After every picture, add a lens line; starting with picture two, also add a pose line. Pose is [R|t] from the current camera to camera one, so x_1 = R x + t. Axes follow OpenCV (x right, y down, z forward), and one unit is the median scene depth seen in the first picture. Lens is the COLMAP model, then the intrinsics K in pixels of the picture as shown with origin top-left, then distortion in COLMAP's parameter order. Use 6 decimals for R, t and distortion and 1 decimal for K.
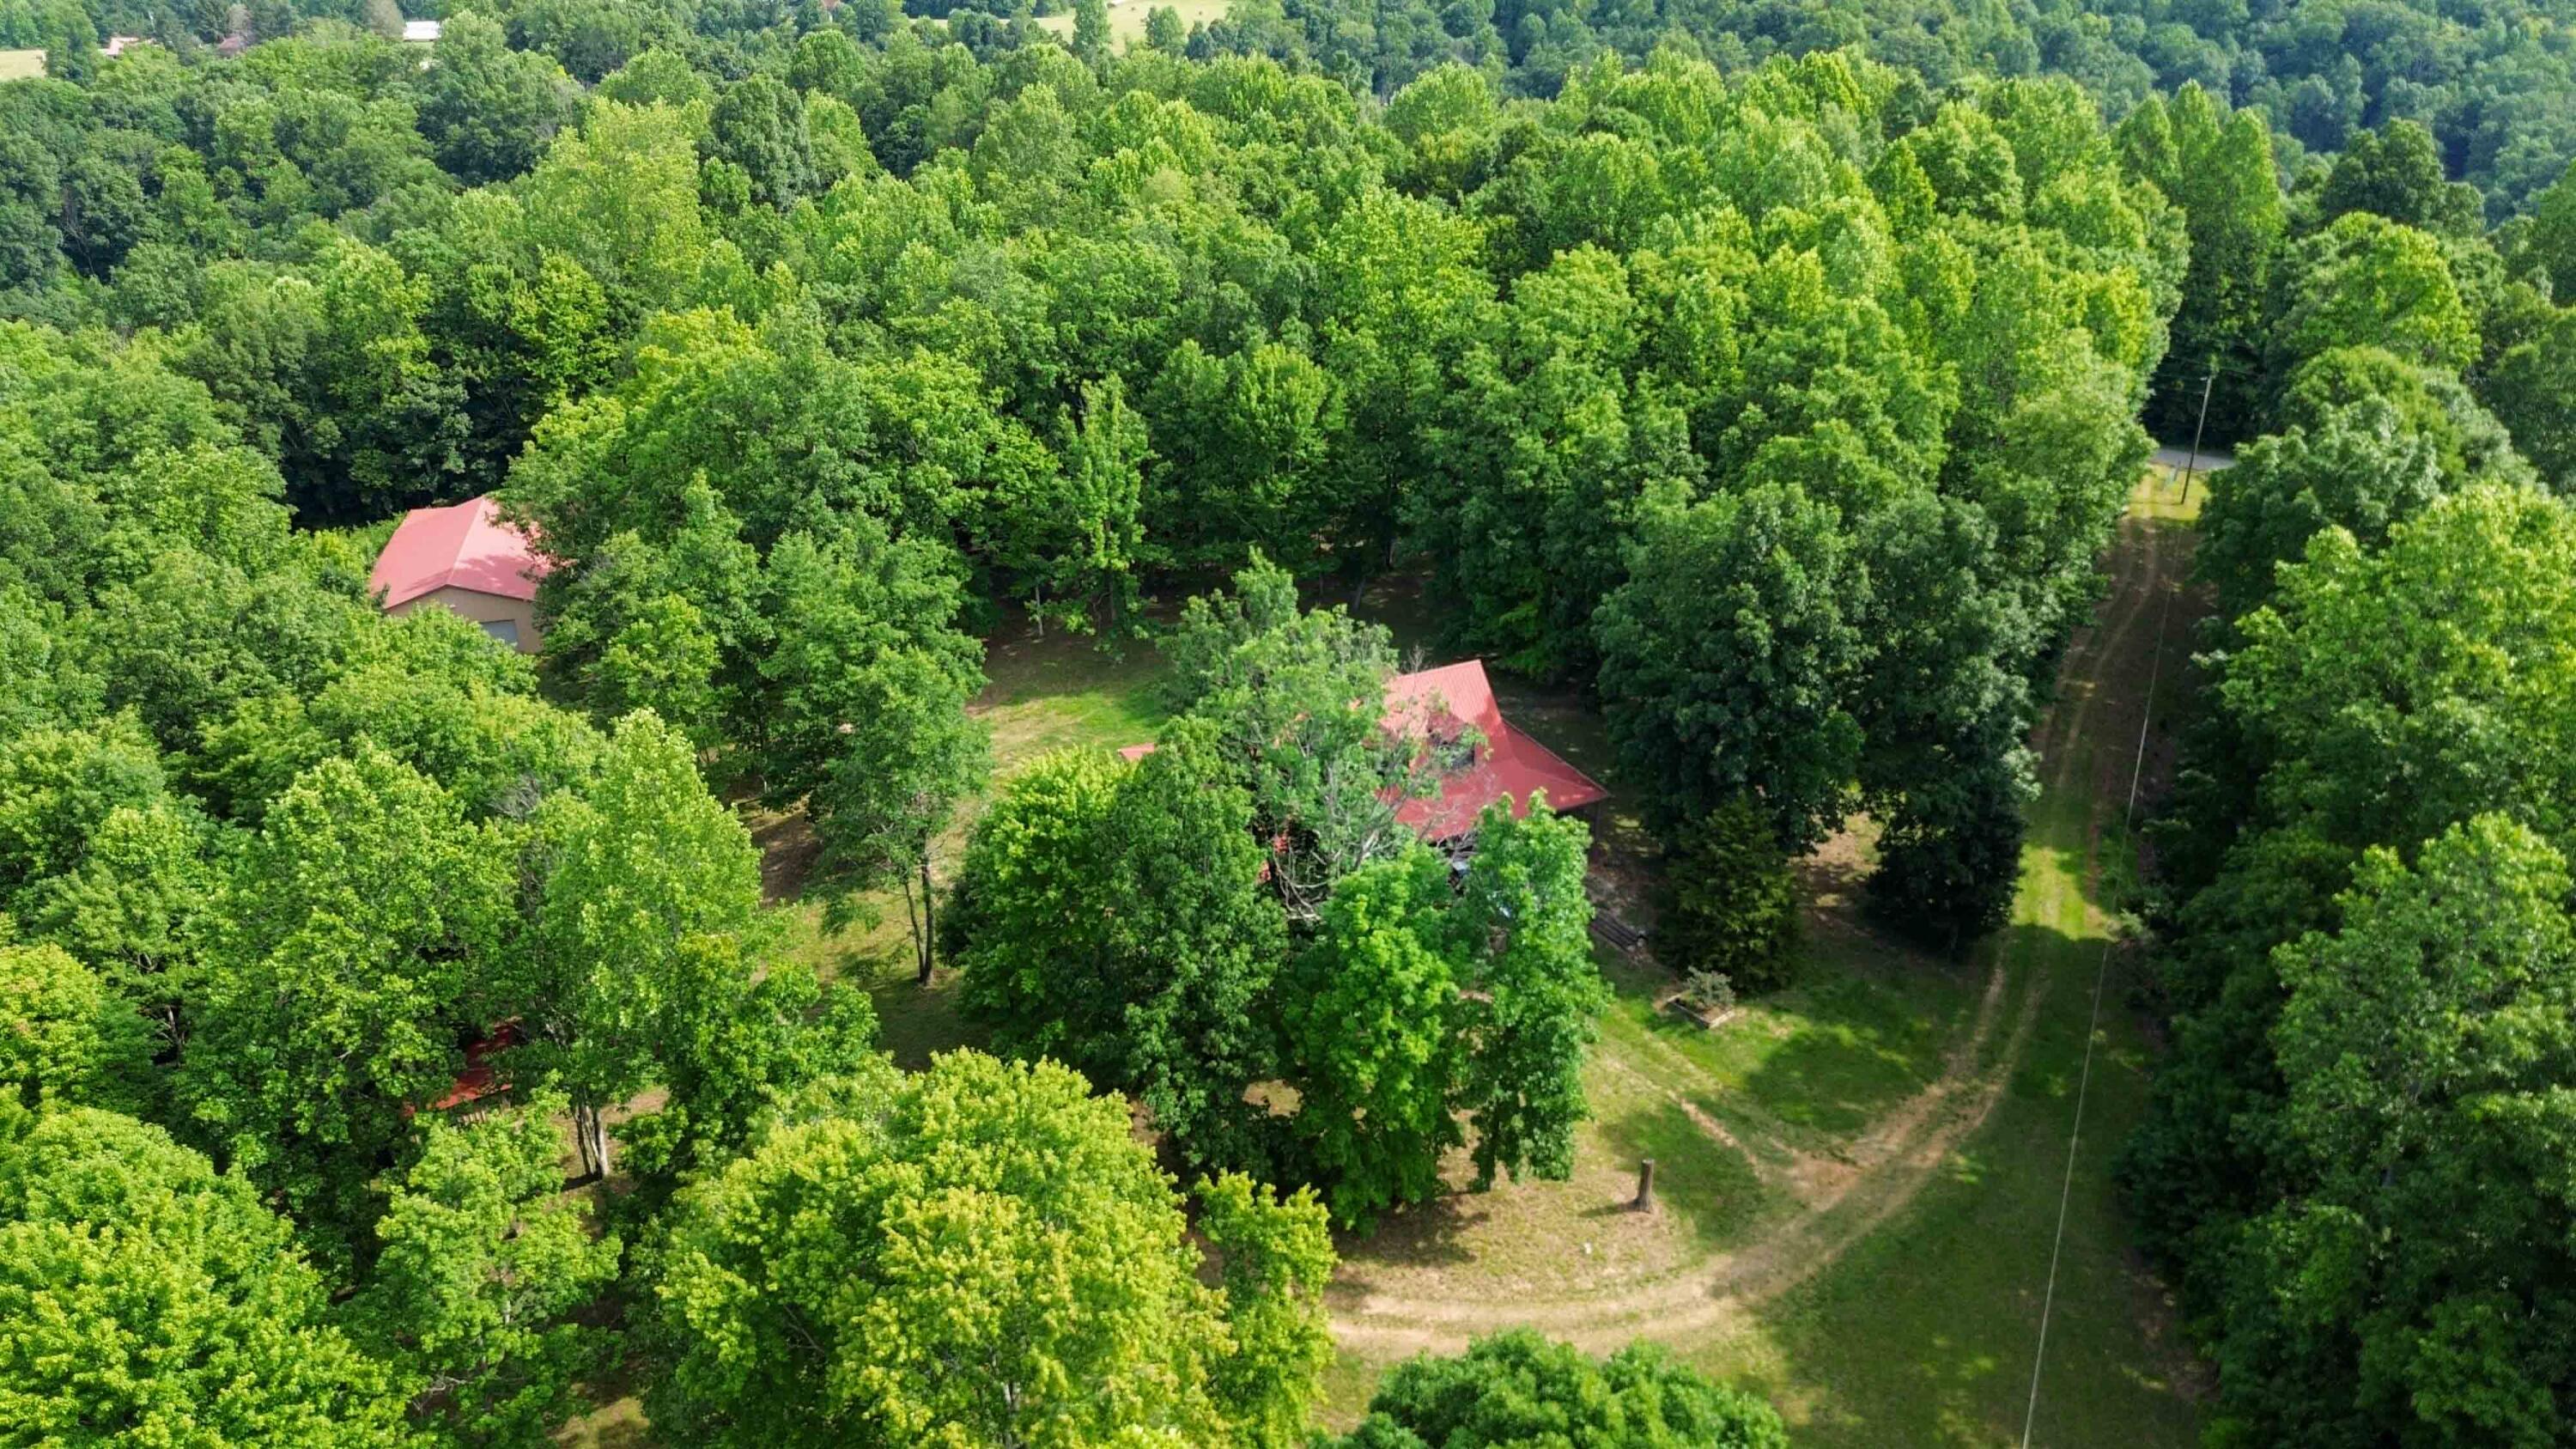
lens RADIAL K [[1836.1, 0, 1288.0], [0, 1836.1, 724.5], [0, 0, 1]] dist [0.069419, -0.065074]
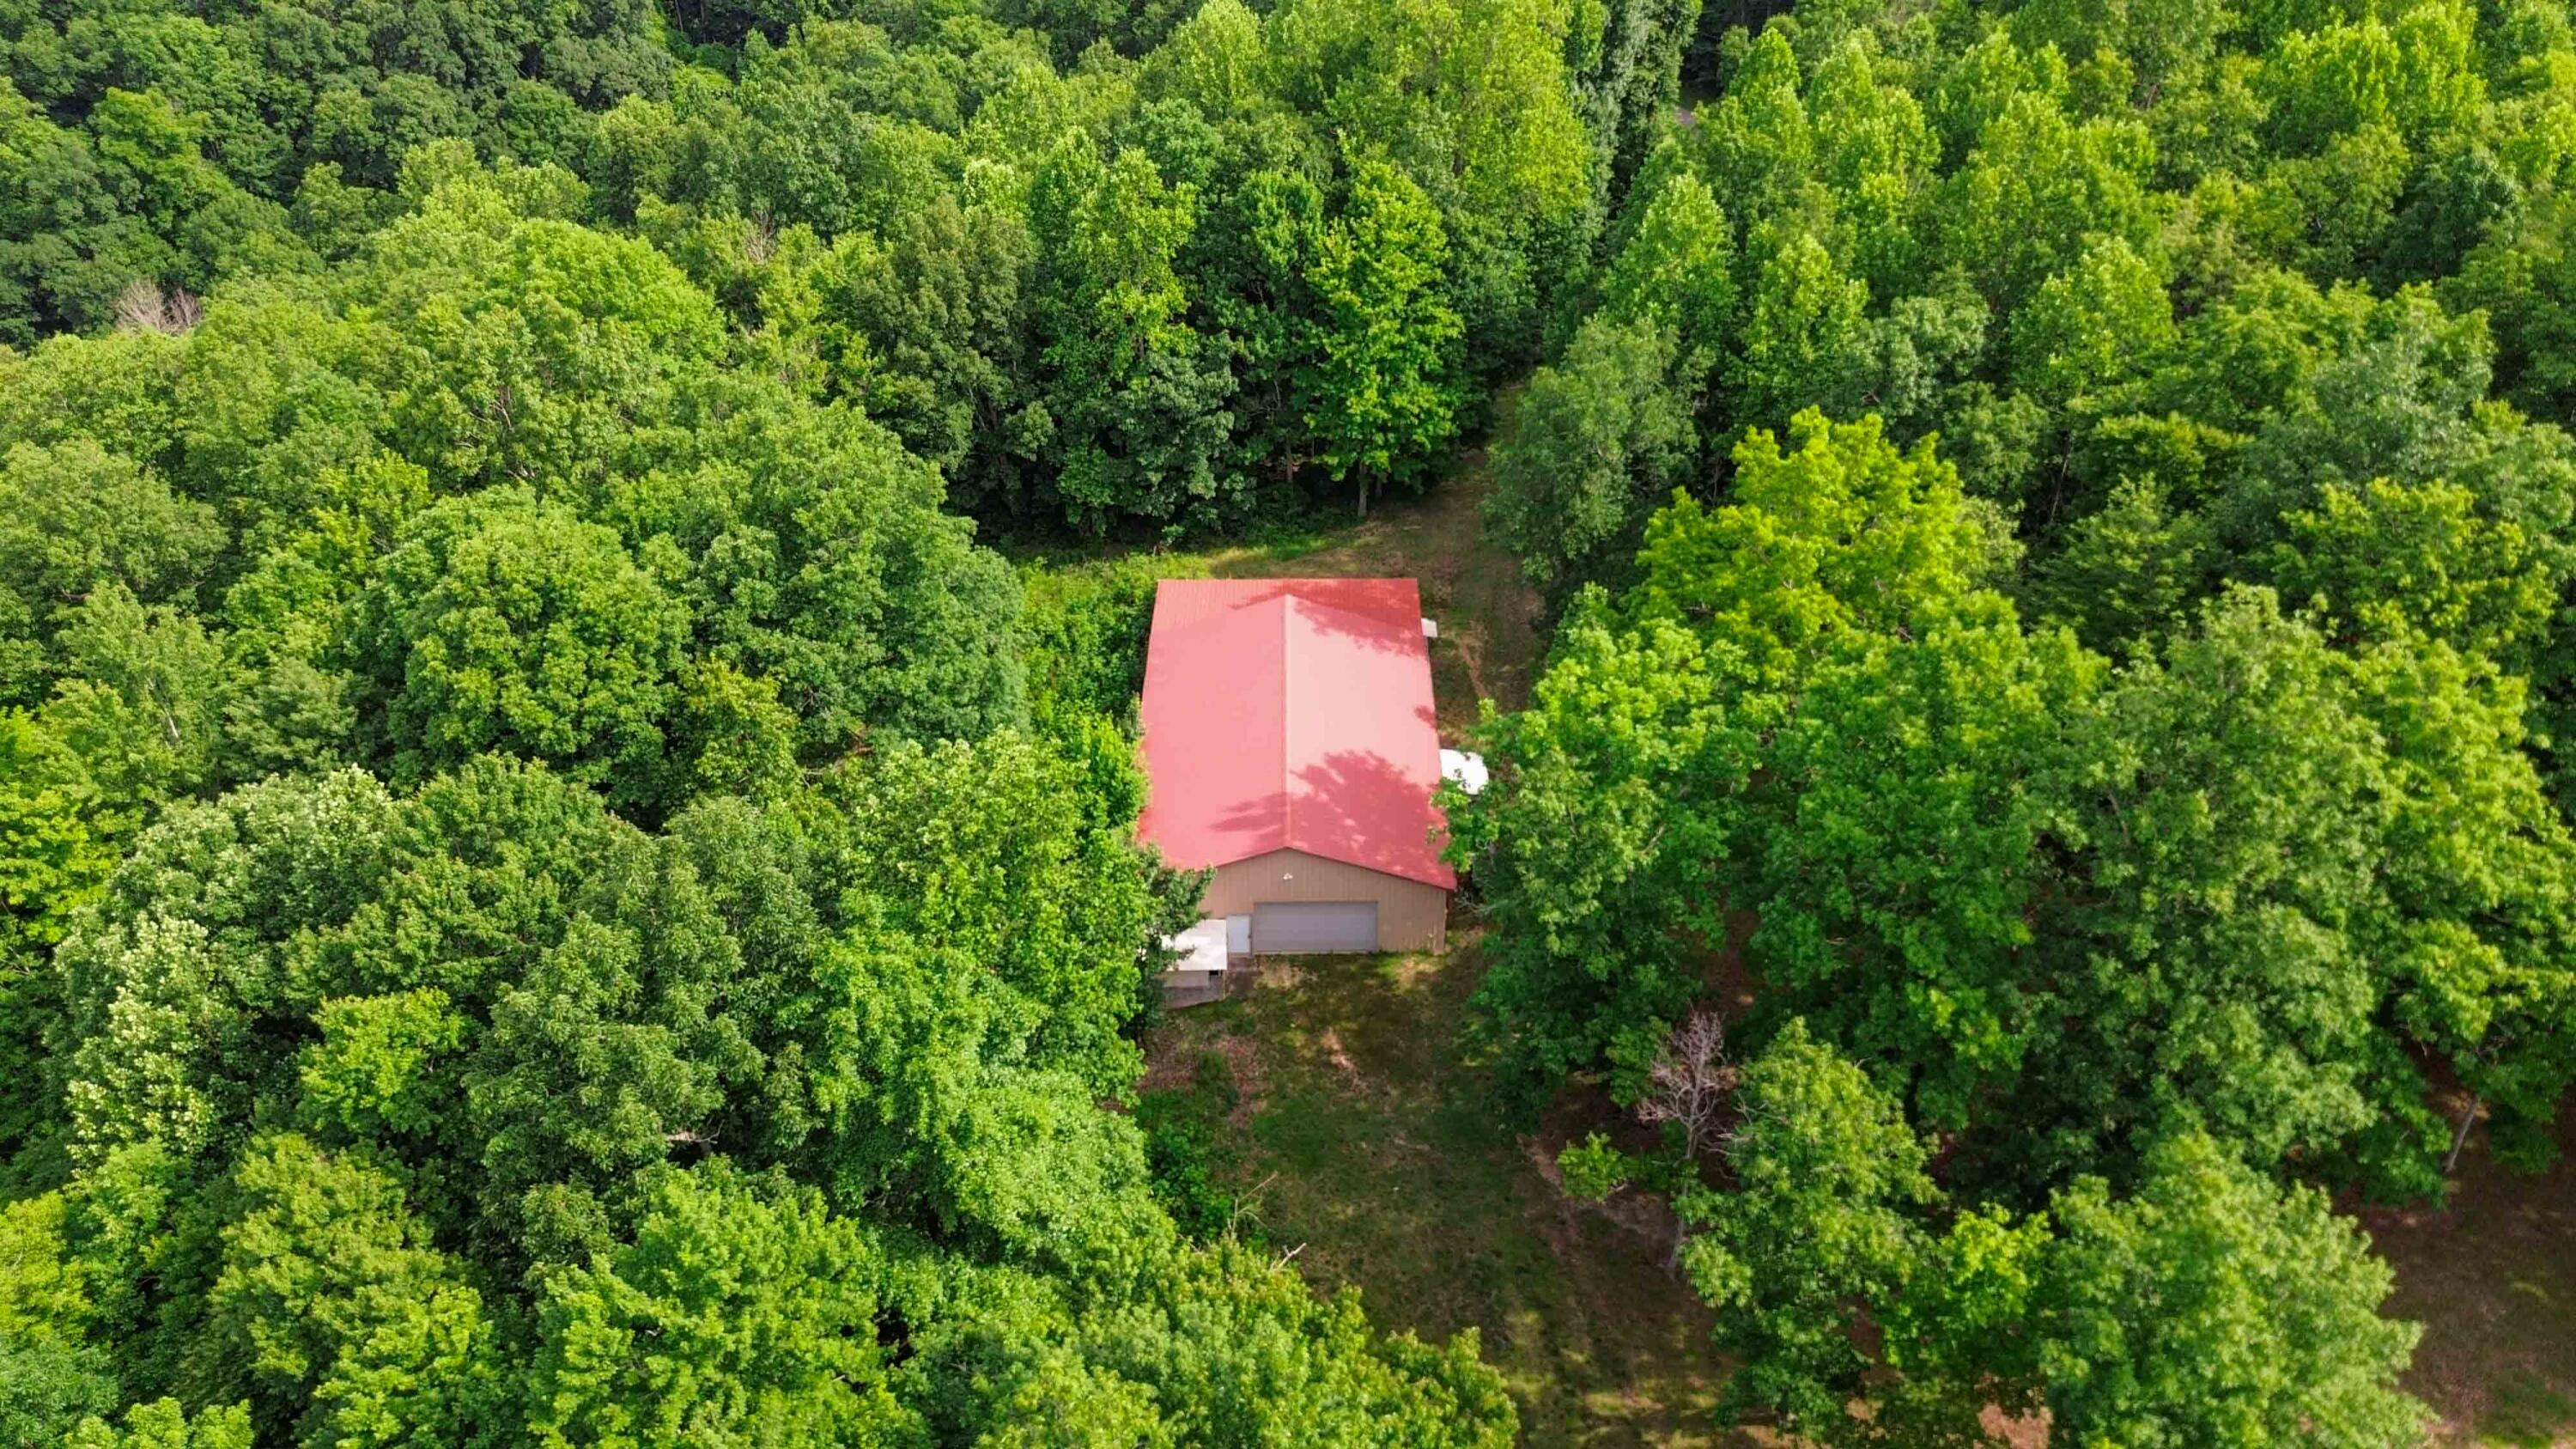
lens RADIAL K [[1836.1, 0, 1288.0], [0, 1836.1, 724.5], [0, 0, 1]] dist [0.069419, -0.065074]
pose [[0.968582, 0.140980, -0.204876, -0.274933], [-0.108003, 0.980512, 0.164110, -0.168281], [0.224019, -0.136827, 0.964932, 0.363664]]
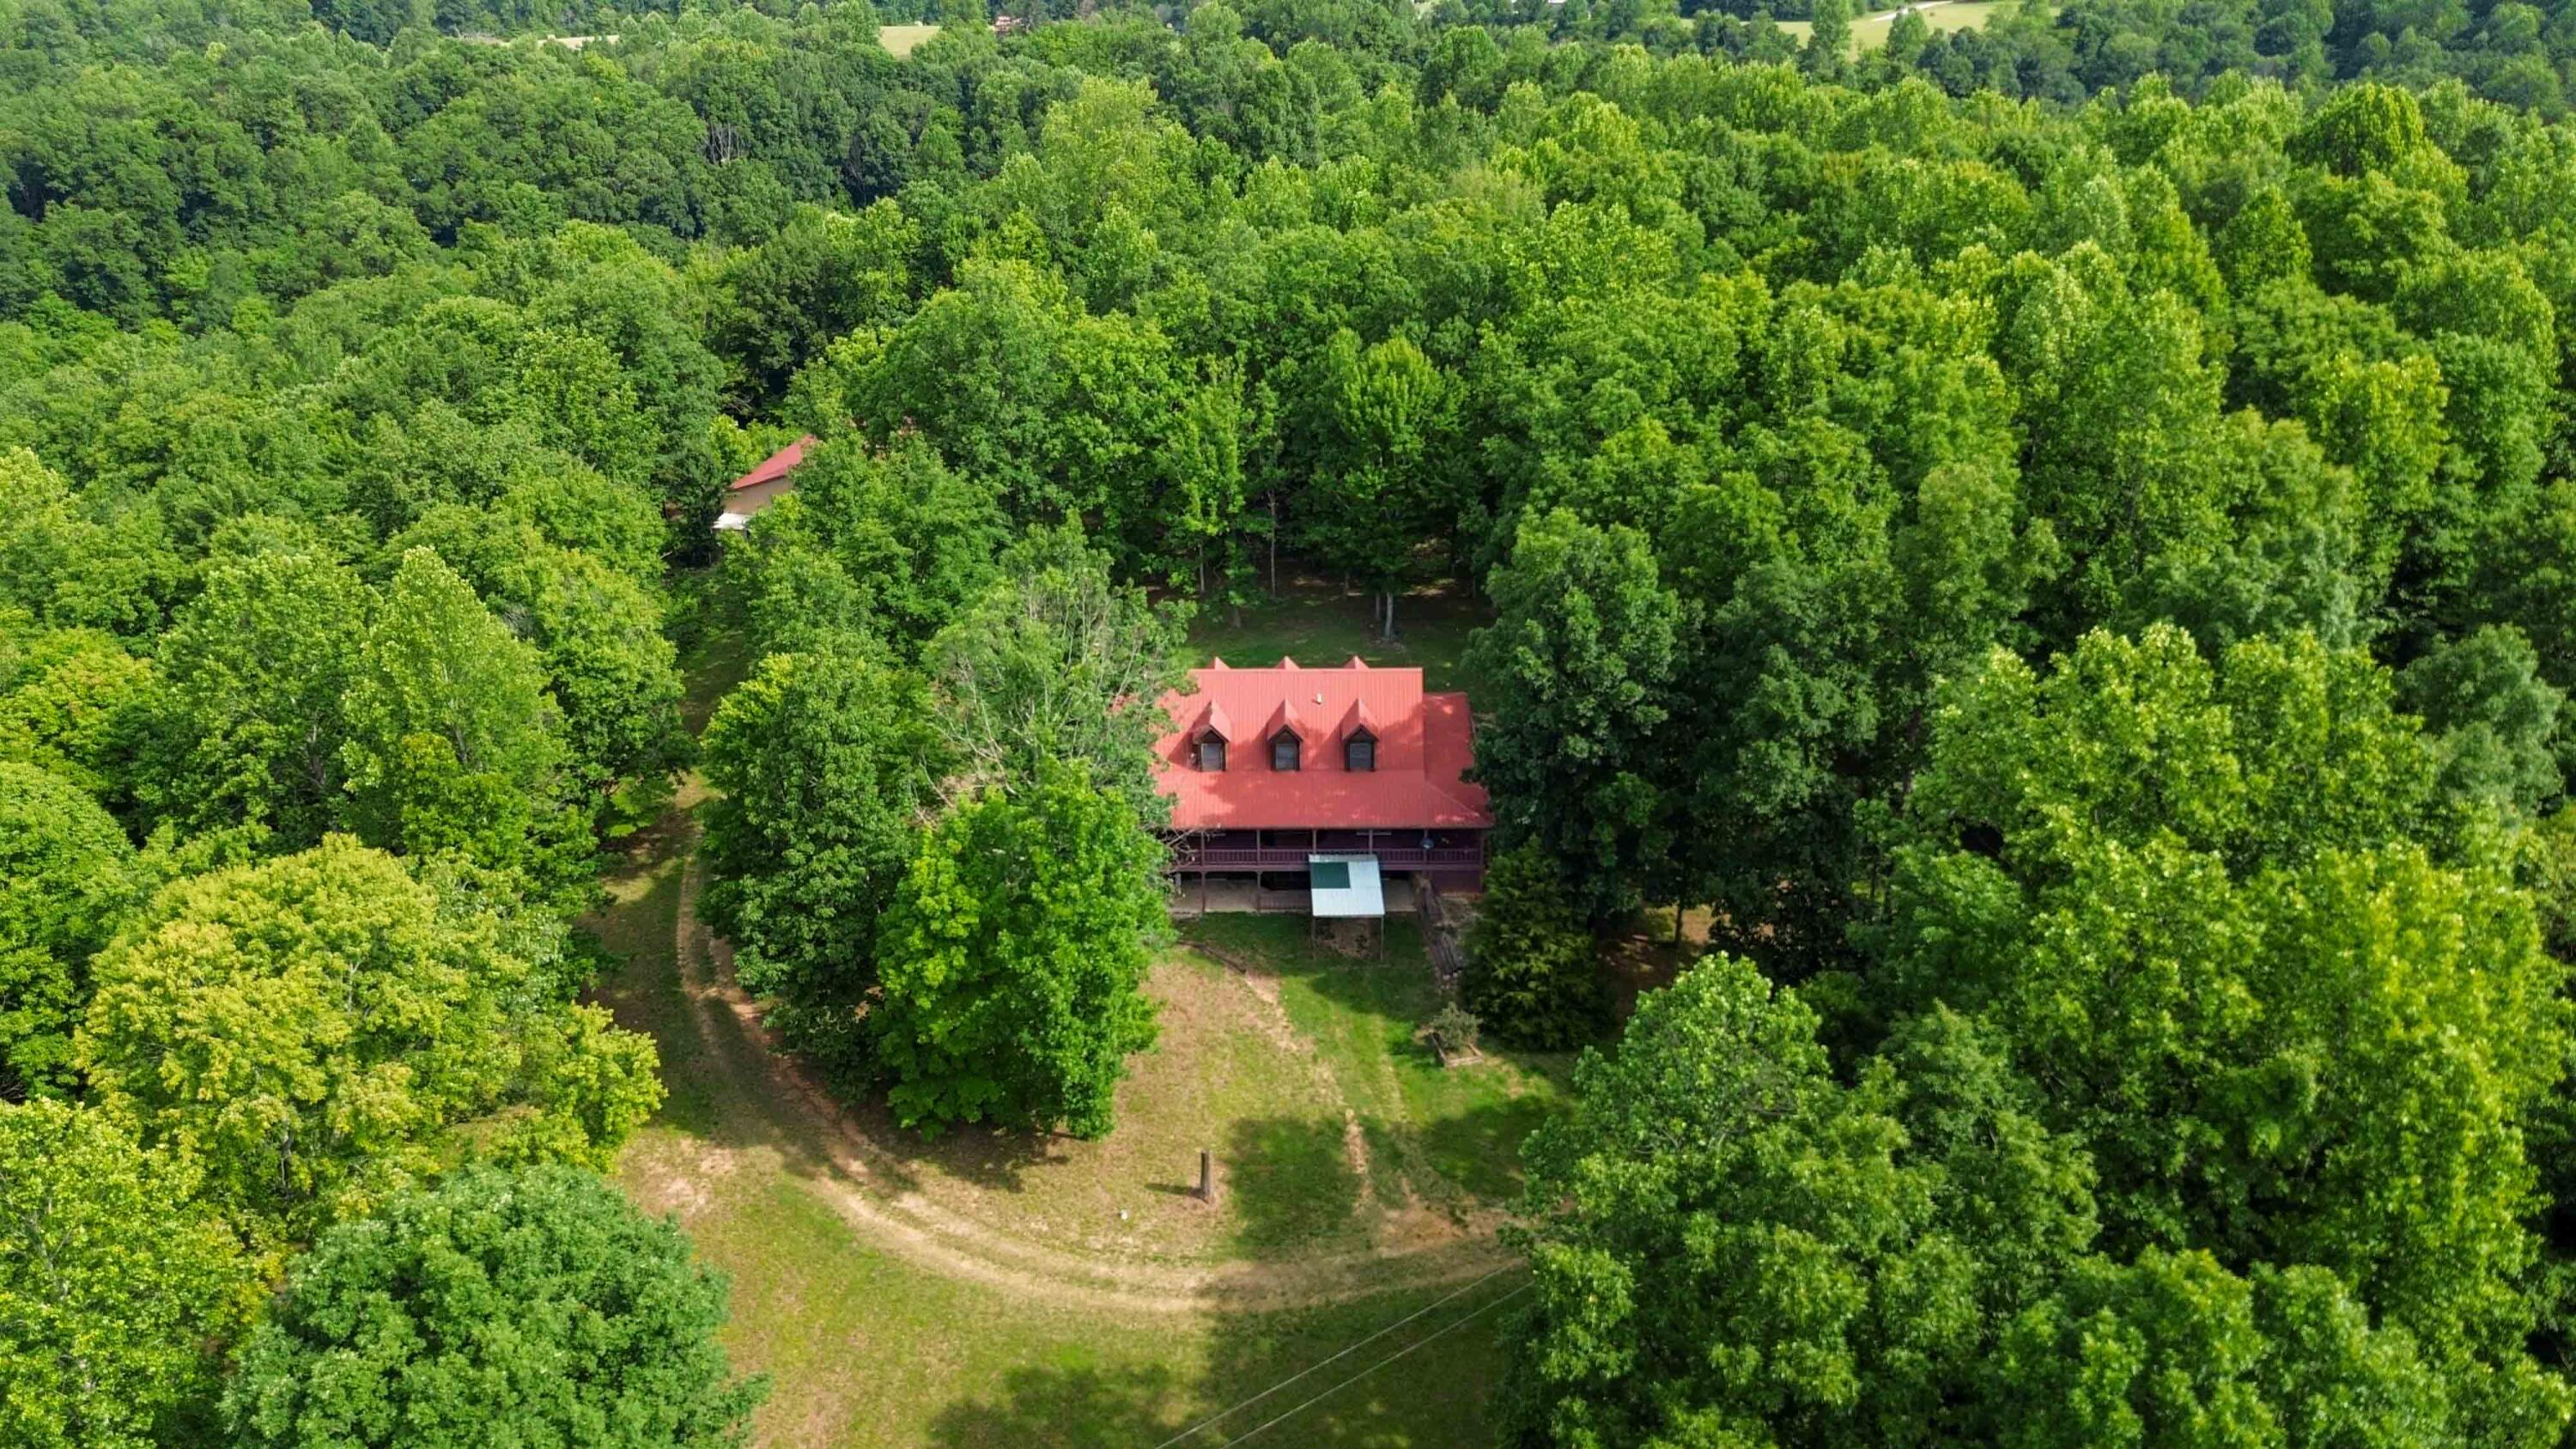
lens RADIAL K [[1836.1, 0, 1288.0], [0, 1836.1, 724.5], [0, 0, 1]] dist [0.069419, -0.065074]
pose [[0.898351, 0.186705, -0.397627, 0.272310], [-0.186766, 0.981631, 0.038967, -0.018767], [0.397598, 0.039257, 0.916719, 0.037705]]
